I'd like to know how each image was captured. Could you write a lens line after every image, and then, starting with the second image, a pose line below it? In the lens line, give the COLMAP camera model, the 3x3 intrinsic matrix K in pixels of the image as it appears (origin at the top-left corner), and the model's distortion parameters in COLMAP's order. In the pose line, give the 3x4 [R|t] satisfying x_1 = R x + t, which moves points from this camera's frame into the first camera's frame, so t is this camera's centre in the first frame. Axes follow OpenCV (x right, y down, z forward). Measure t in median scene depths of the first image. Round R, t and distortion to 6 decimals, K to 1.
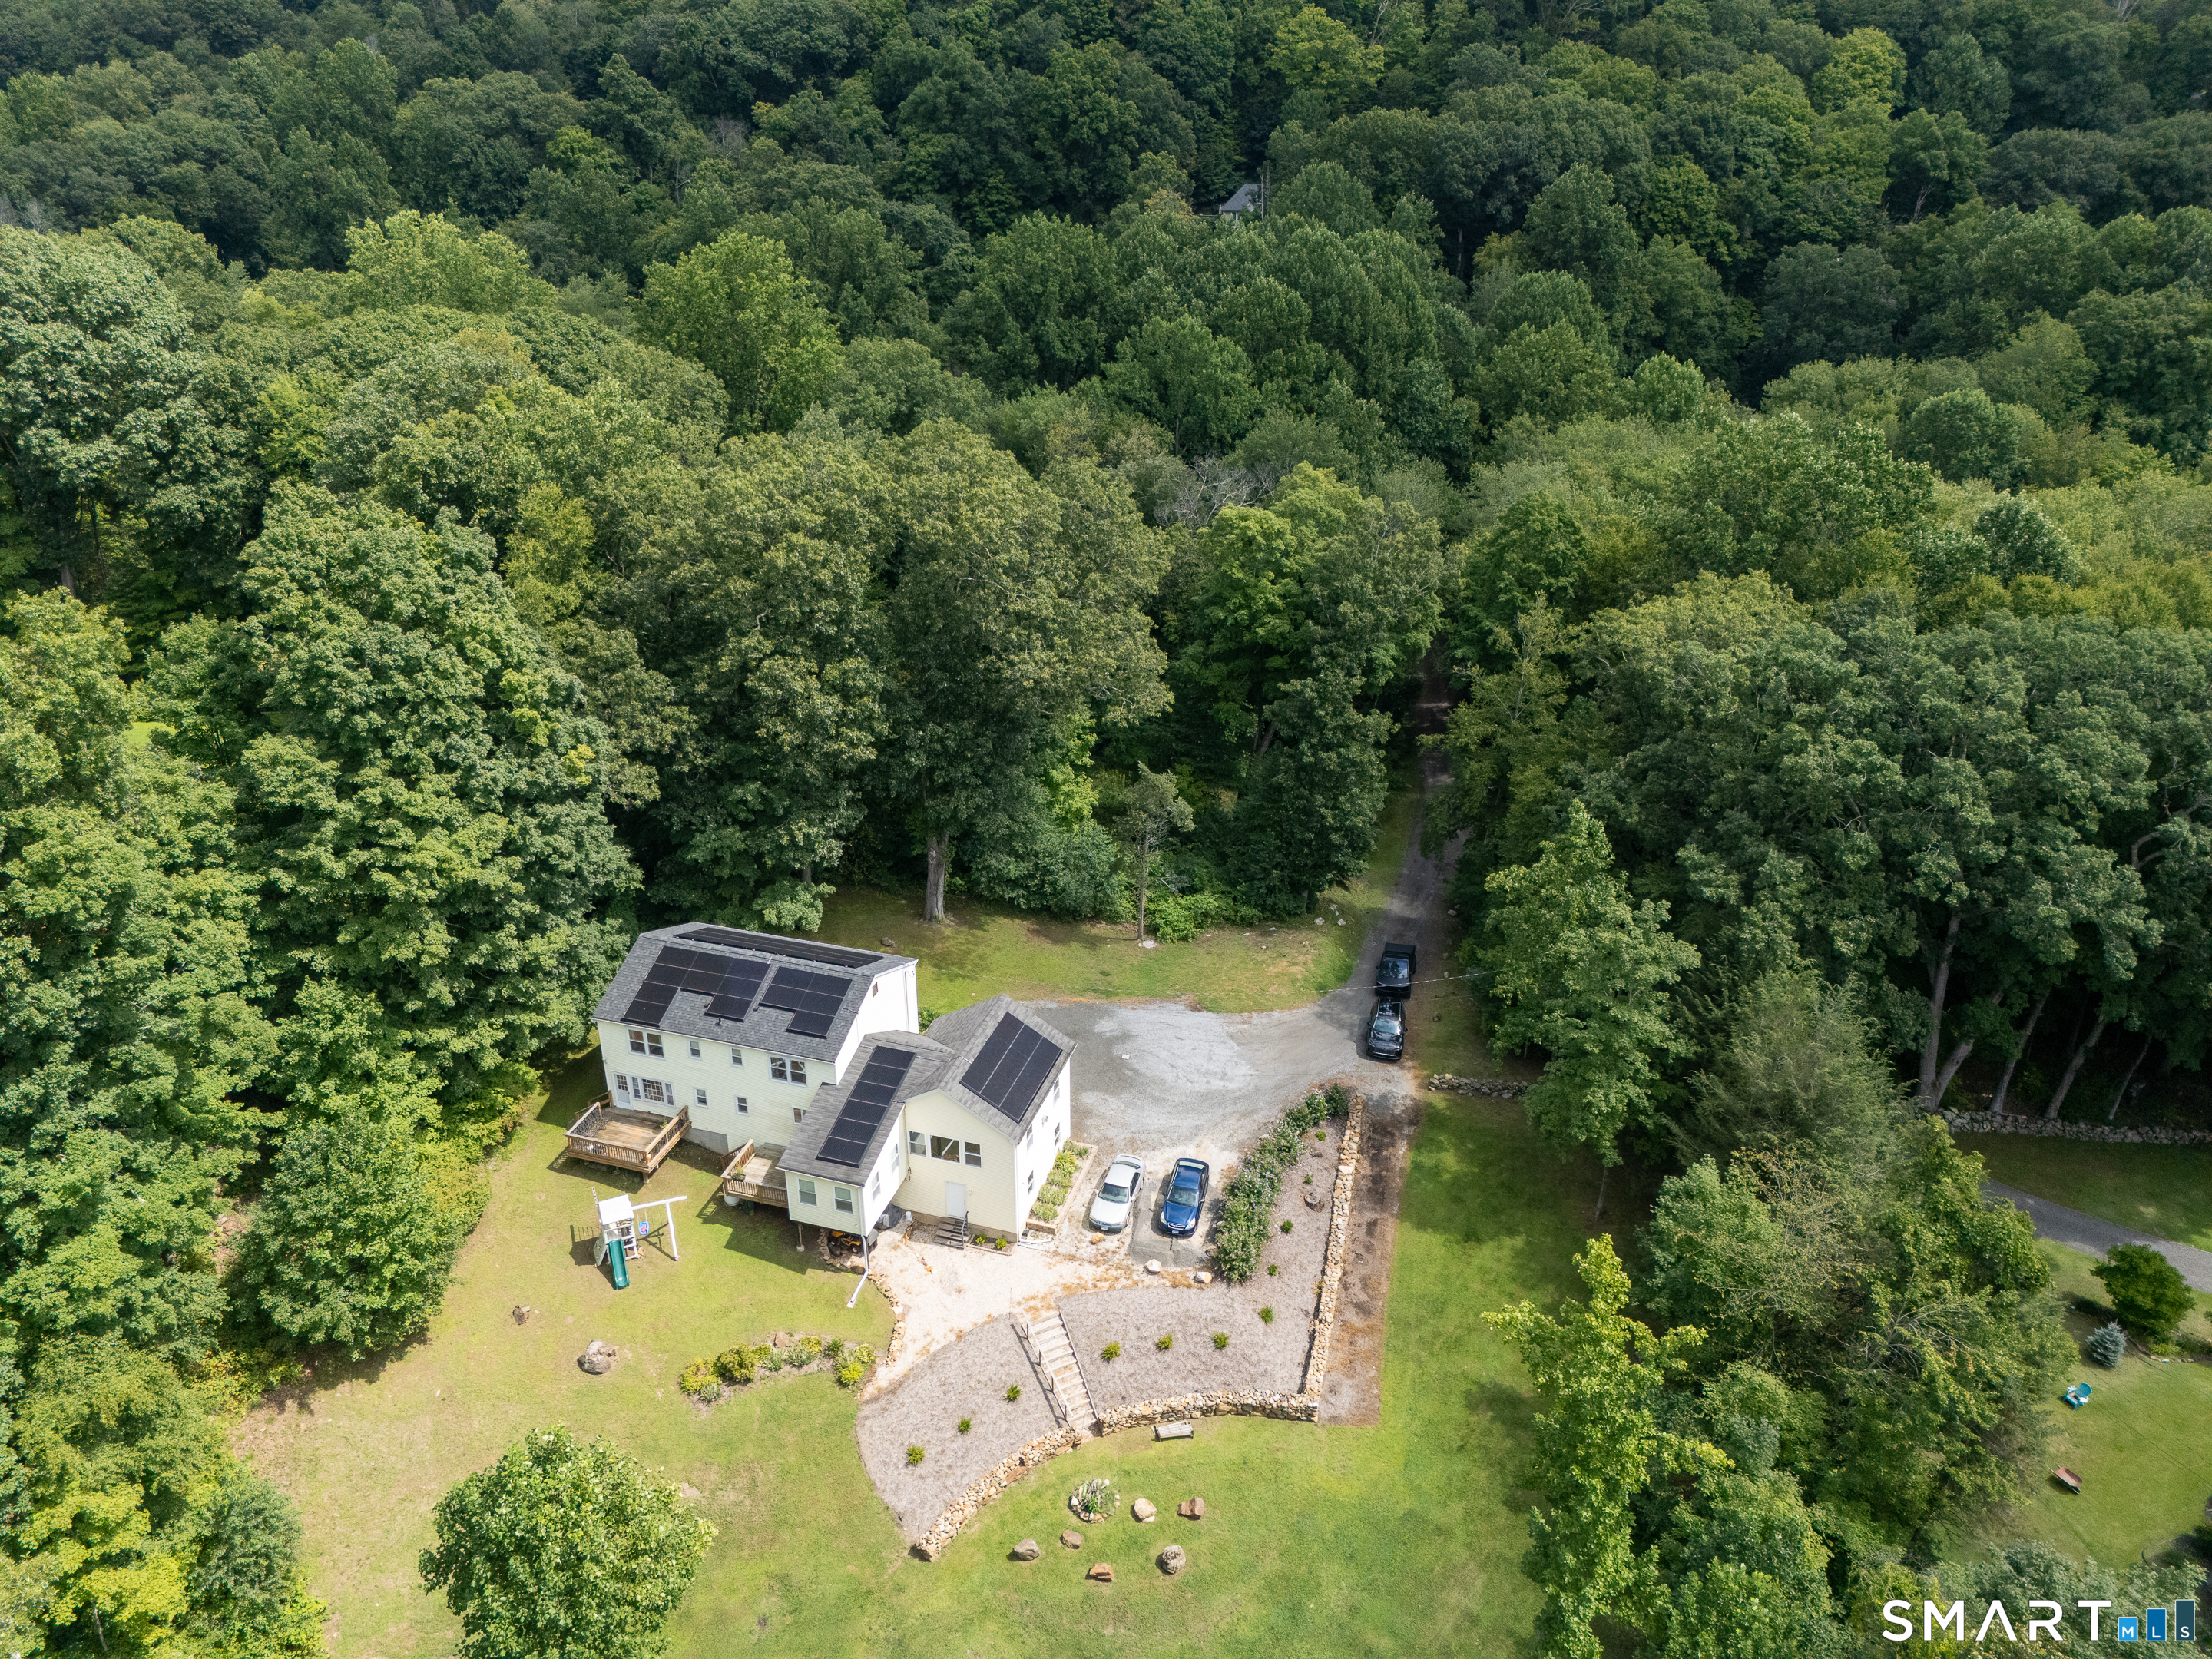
lens RADIAL K [[1623.4, 0, 1111.5], [0, 1623.4, 797.4], [0, 0, 1]] dist [0.063384, -0.053263]
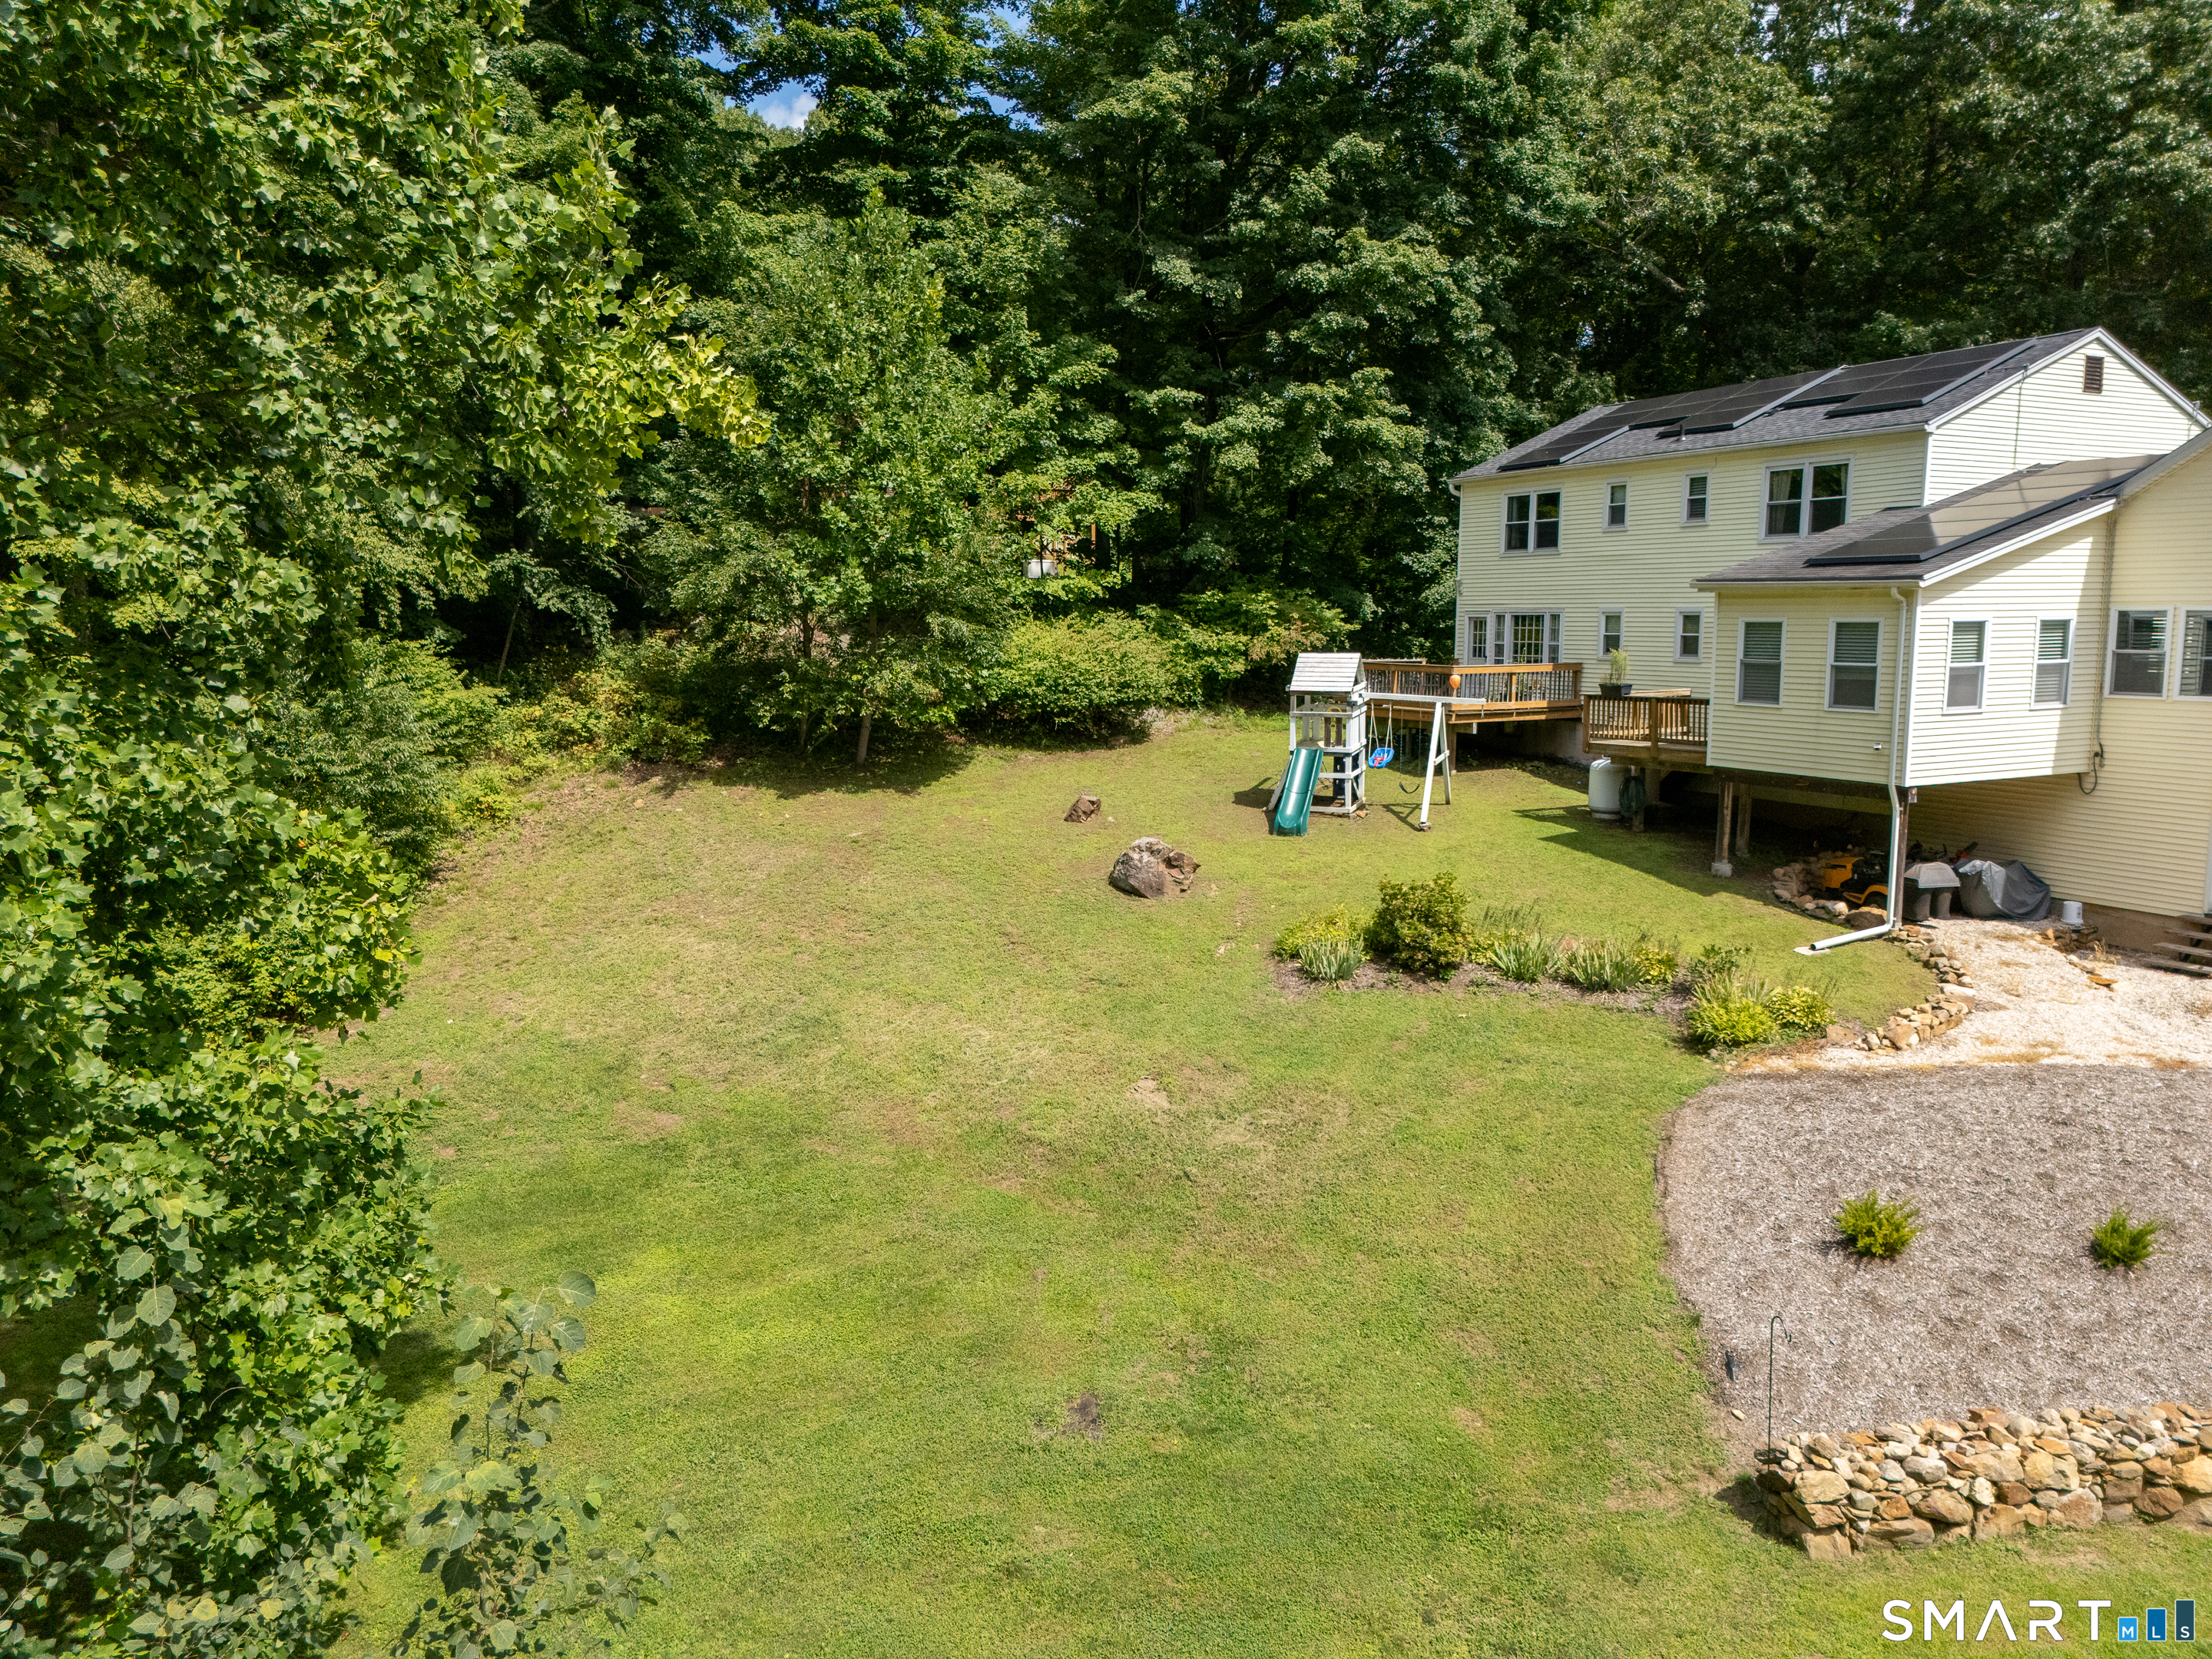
lens RADIAL K [[1623.4, 0, 1120.6], [0, 1623.4, 834.9], [0, 0, 1]] dist [0.063384, -0.053263]
pose [[0.709052, 0.094104, -0.698849, -0.026883], [-0.306832, 0.933489, -0.185611, 0.386413], [0.634901, 0.346037, 0.690767, 0.659830]]
